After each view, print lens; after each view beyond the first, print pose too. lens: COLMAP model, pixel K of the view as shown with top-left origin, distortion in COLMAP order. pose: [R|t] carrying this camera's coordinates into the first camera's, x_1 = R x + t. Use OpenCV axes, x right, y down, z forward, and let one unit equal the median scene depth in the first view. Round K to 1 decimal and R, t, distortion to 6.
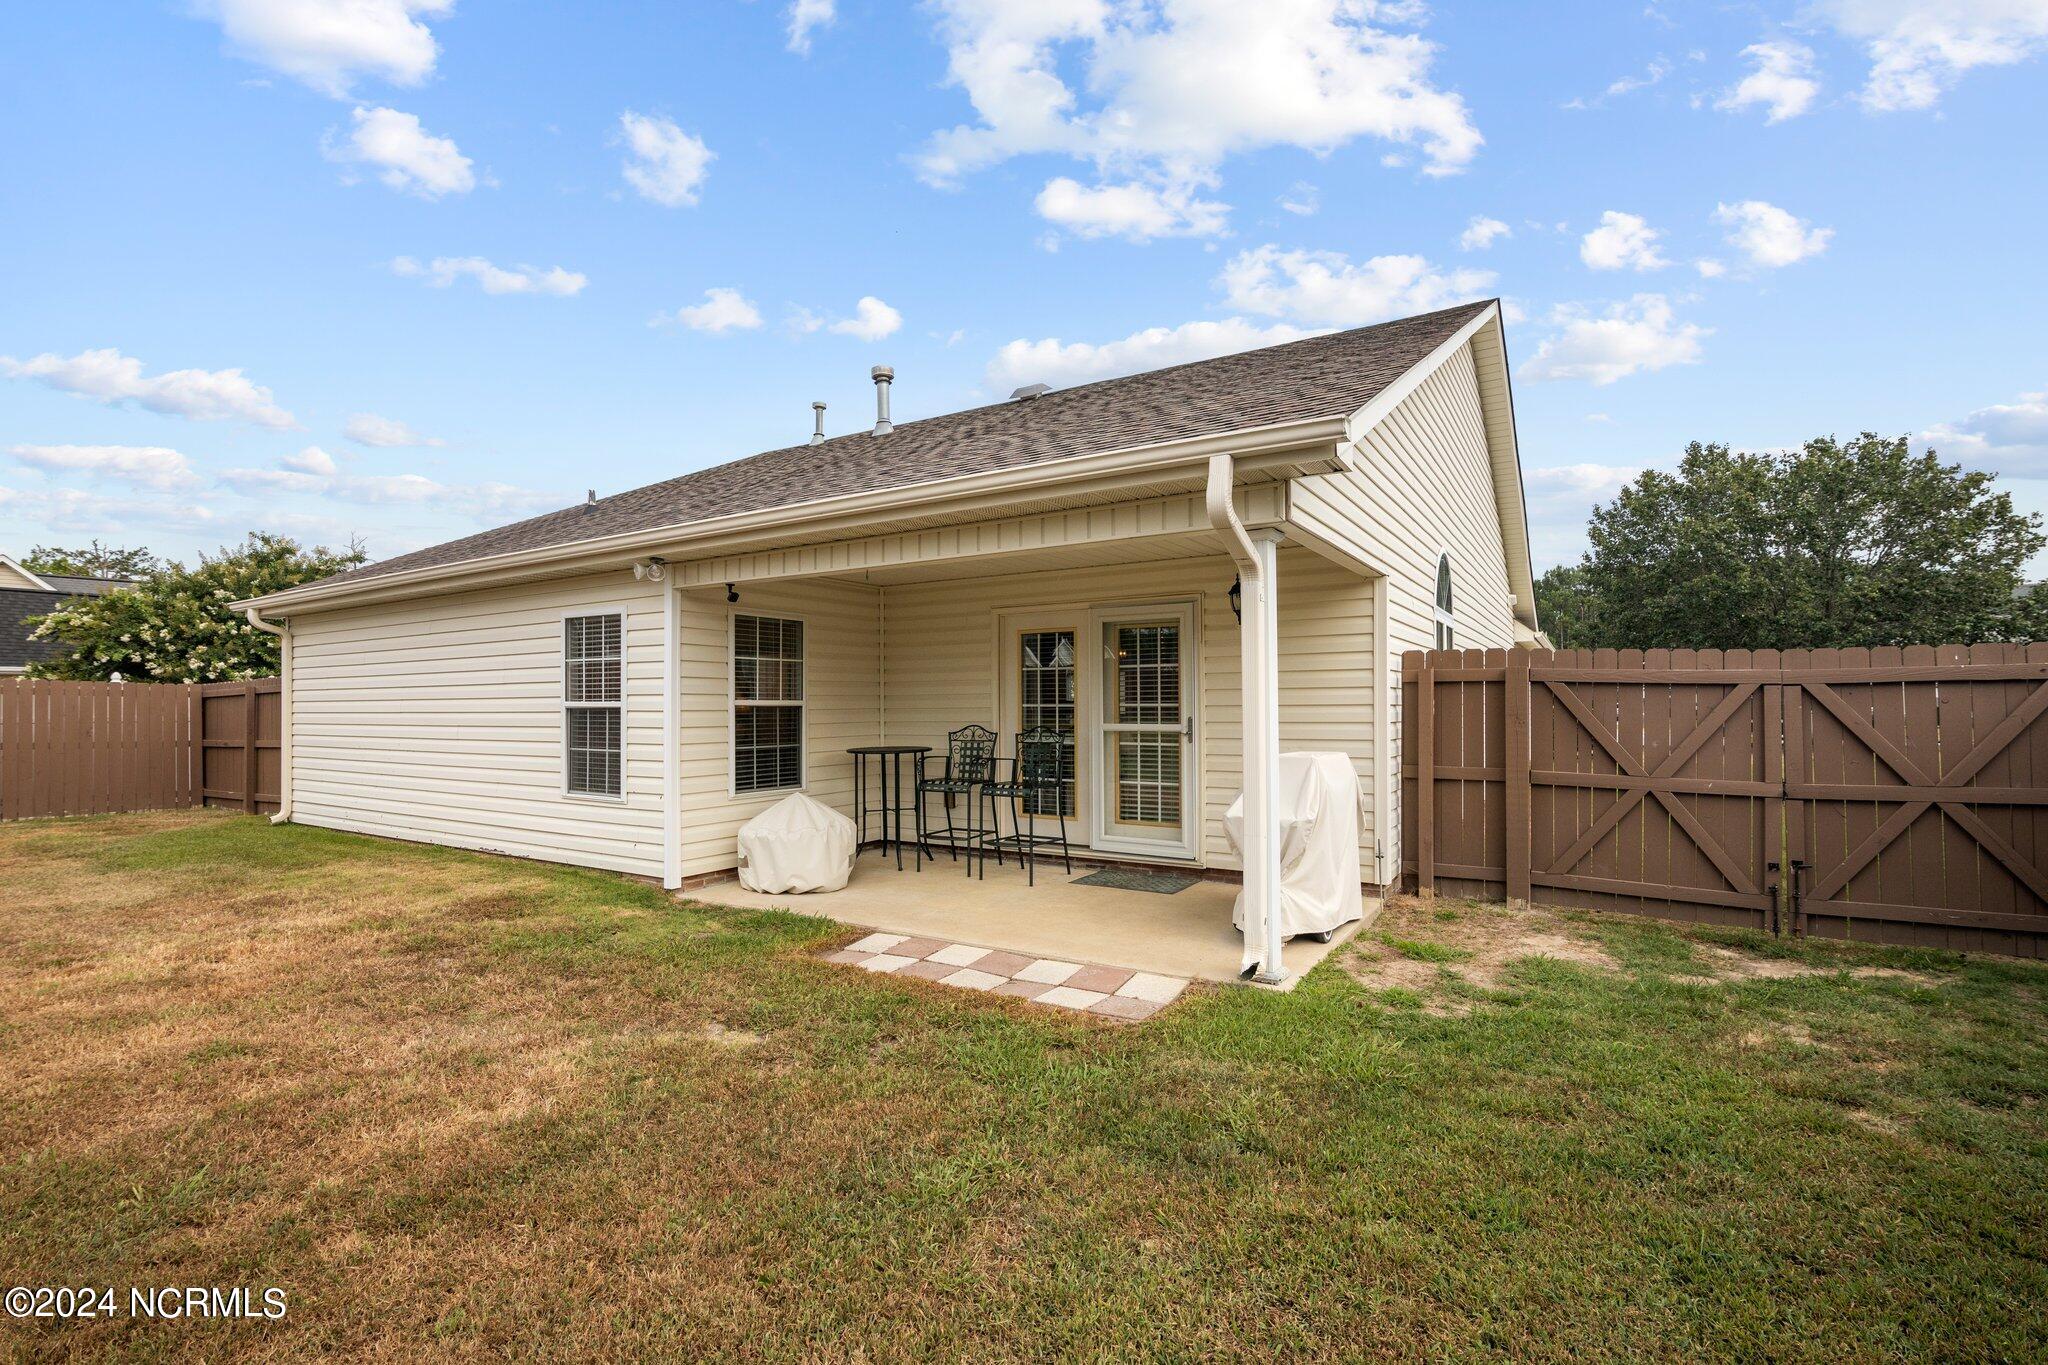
lens RADIAL K [[941.5, 0, 1019.7], [0, 941.5, 675.8], [0, 0, 1]] dist [-0.012242, -0.000231]
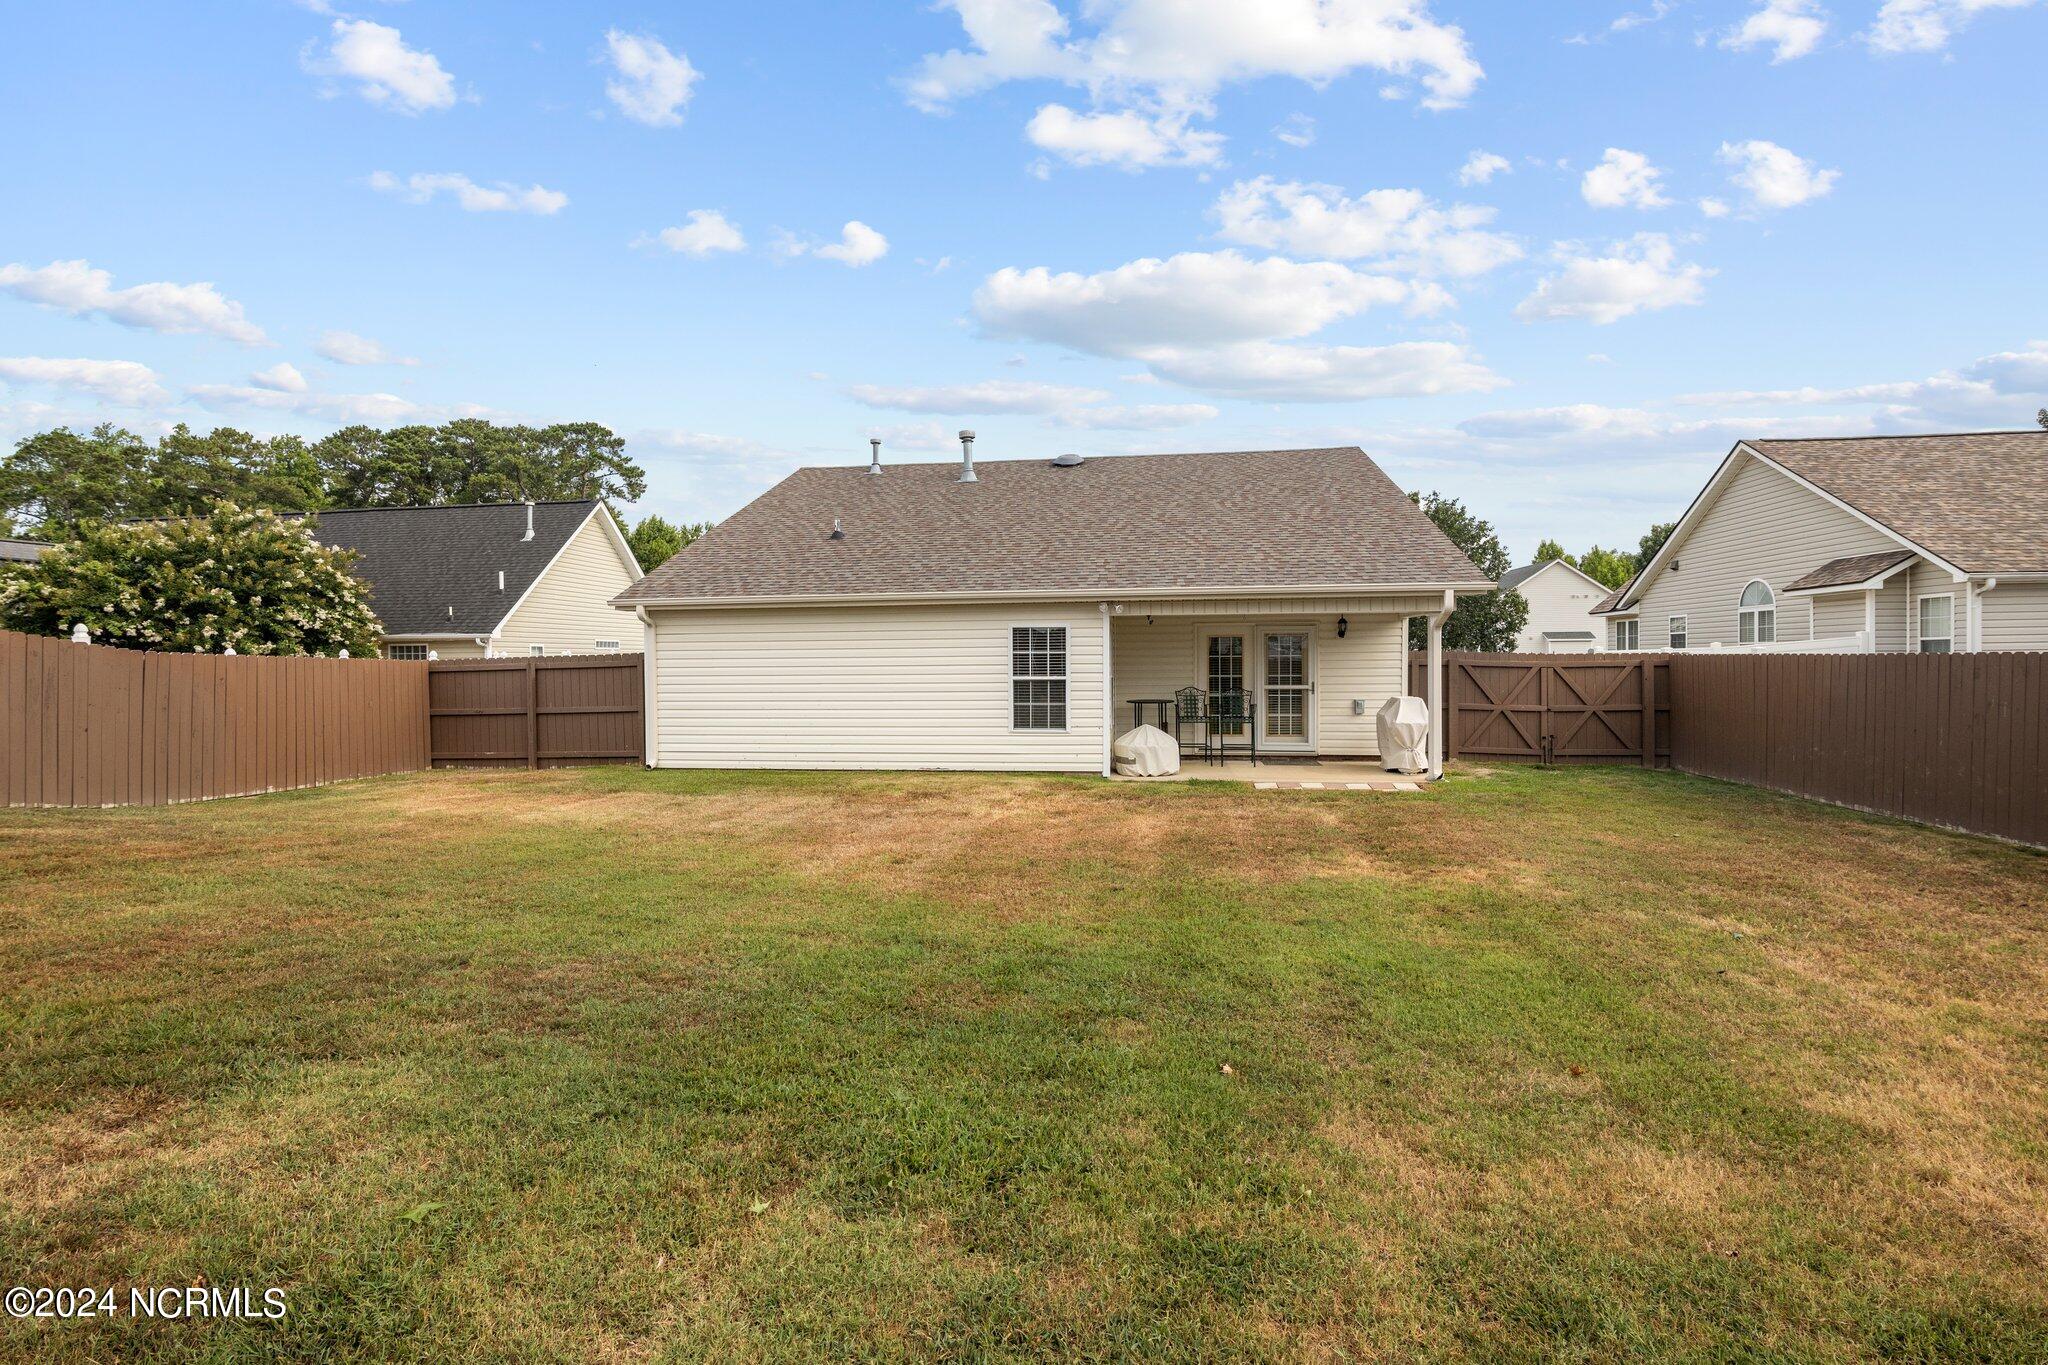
lens RADIAL K [[941.5, 0, 1019.7], [0, 941.5, 675.8], [0, 0, 1]] dist [-0.012242, -0.000231]
pose [[0.912668, -0.008224, 0.408619, -1.209585], [-0.010070, 0.999041, 0.042599, -0.048567], [-0.408578, -0.042994, 0.911710, -0.586801]]
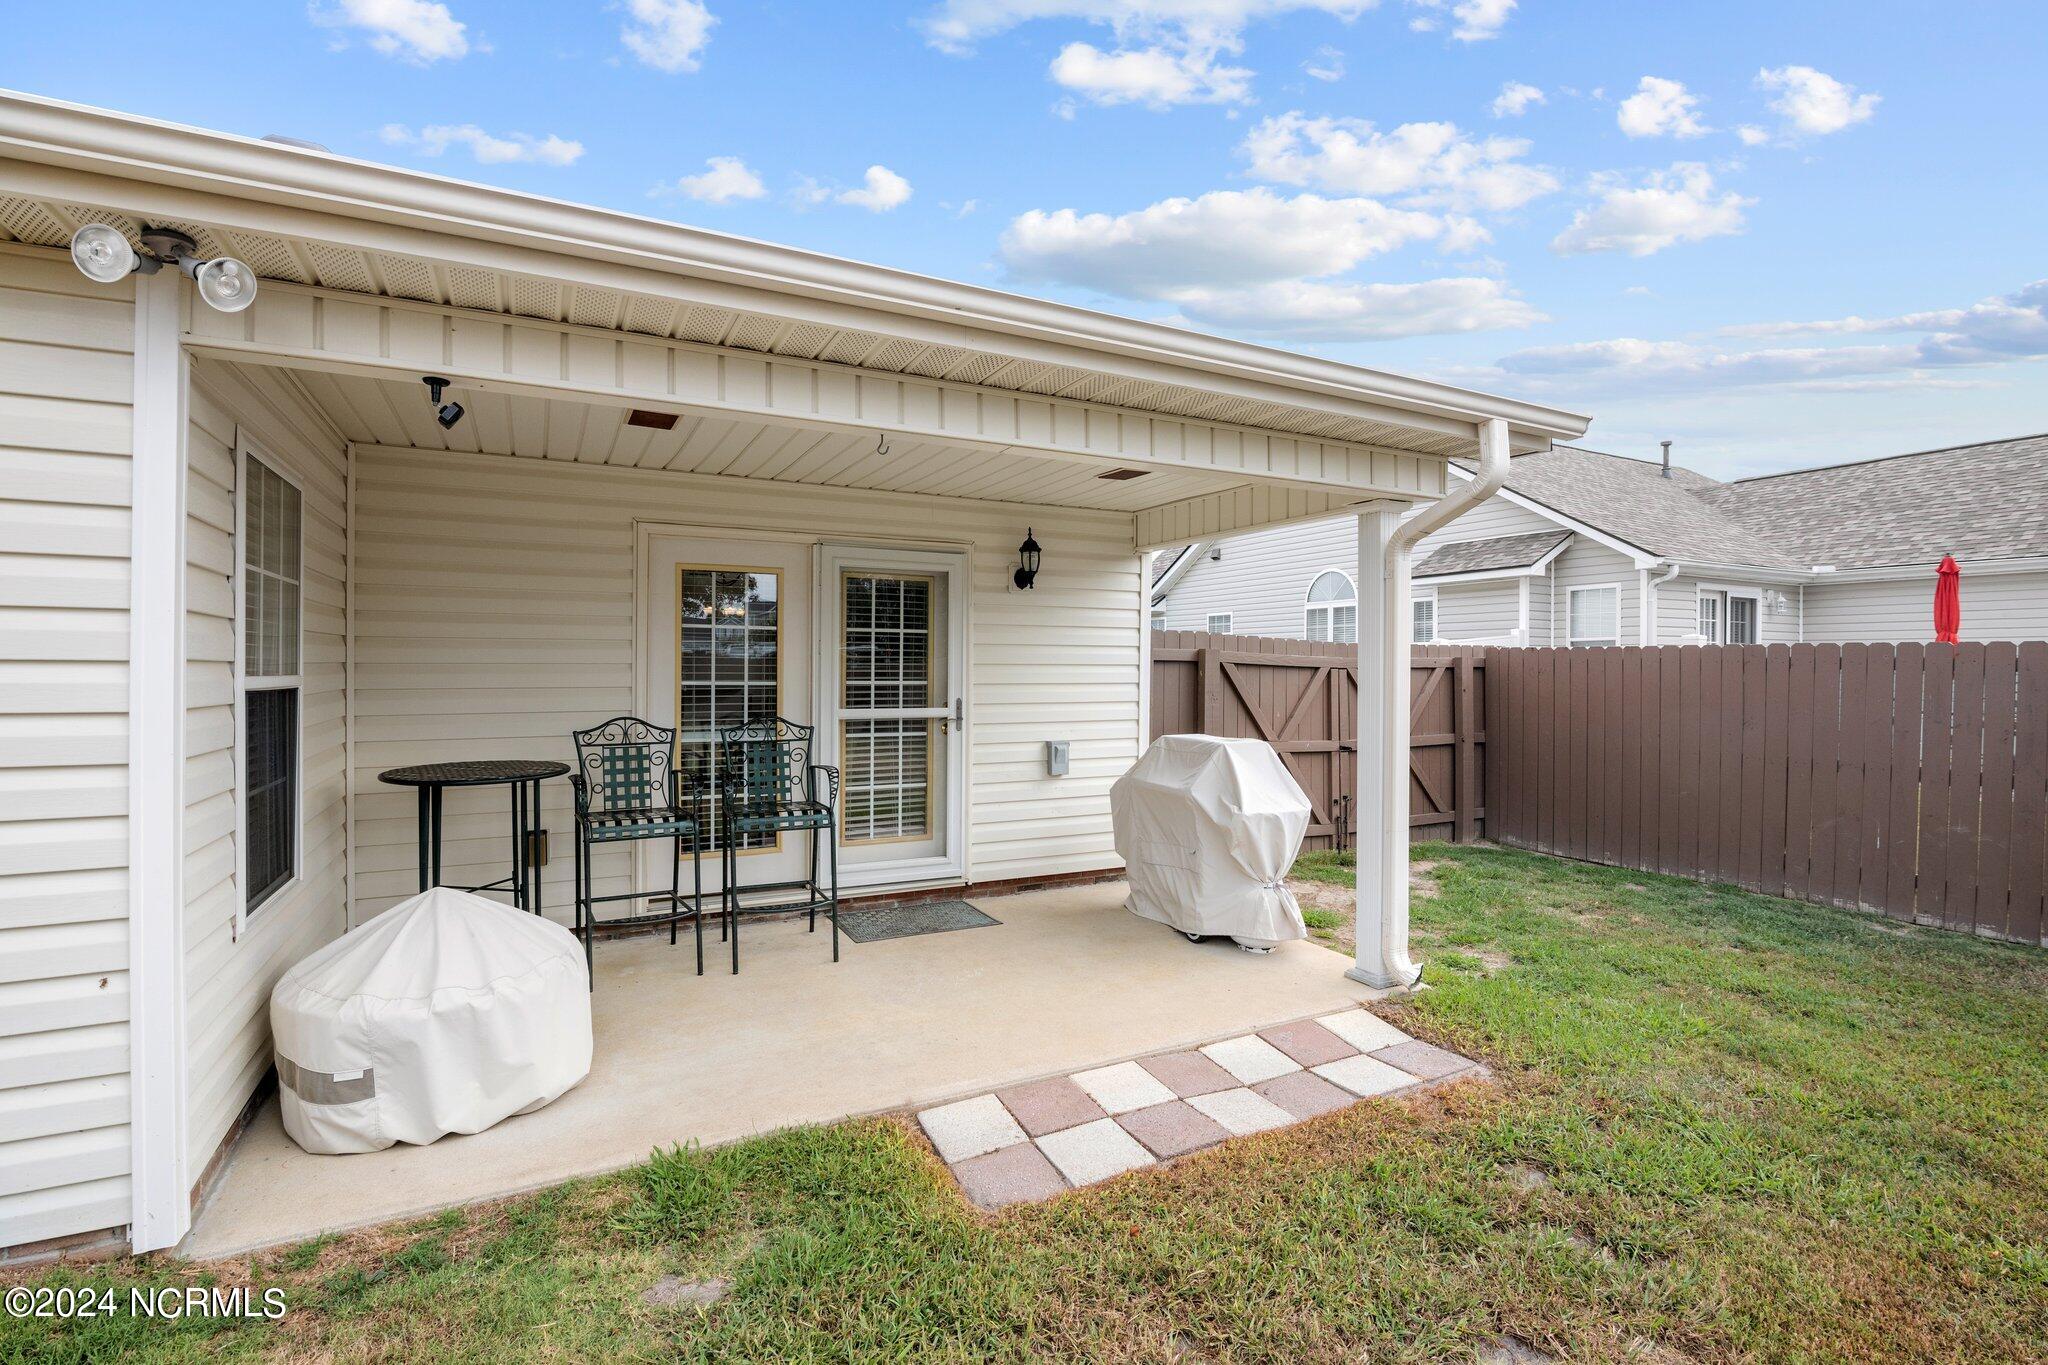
lens RADIAL K [[941.5, 0, 1019.7], [0, 941.5, 675.8], [0, 0, 1]] dist [-0.012242, -0.000231]
pose [[0.512983, 0.000469, 0.858398, -0.466111], [-0.034505, 0.999203, 0.020074, 0.006861], [-0.857705, -0.039916, 0.512591, 0.539829]]
